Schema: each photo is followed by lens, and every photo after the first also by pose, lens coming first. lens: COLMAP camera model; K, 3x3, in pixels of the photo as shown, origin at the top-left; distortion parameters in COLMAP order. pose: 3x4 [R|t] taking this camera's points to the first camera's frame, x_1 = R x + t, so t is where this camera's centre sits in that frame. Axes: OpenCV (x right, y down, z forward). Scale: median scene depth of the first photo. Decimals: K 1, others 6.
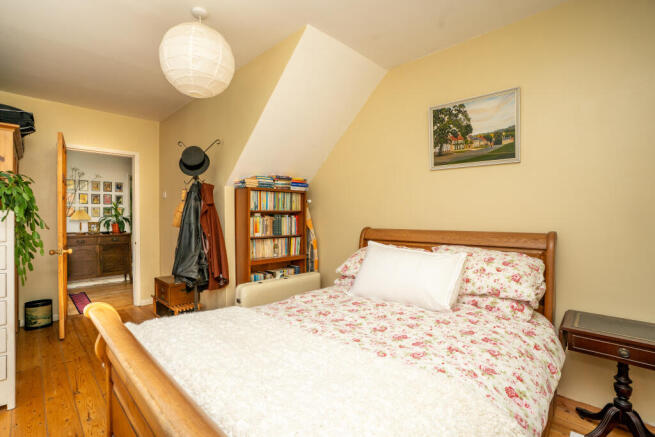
lens RADIAL K [[302.3, 0, 327.6], [0, 302.3, 217.7], [0, 0, 1]] dist [-0.000419, 0.002312]
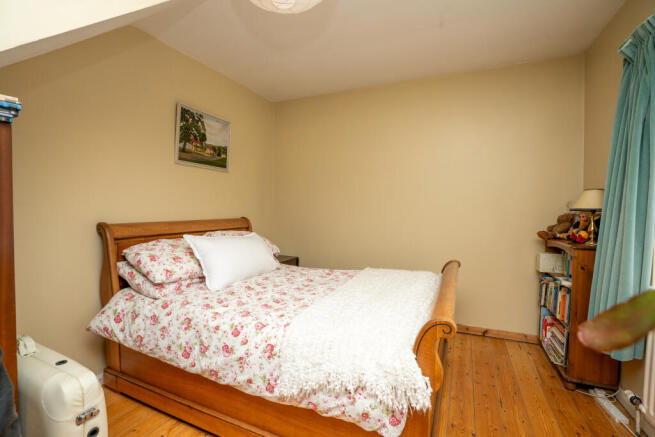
lens RADIAL K [[302.3, 0, 327.5], [0, 302.3, 217.0], [0, 0, 1]] dist [-0.000419, 0.002312]
pose [[-0.280410, -0.025415, 0.959544, -0.854846], [0.005892, 0.999585, 0.028197, 0.000466], [-0.959862, 0.013560, -0.280144, 0.853368]]
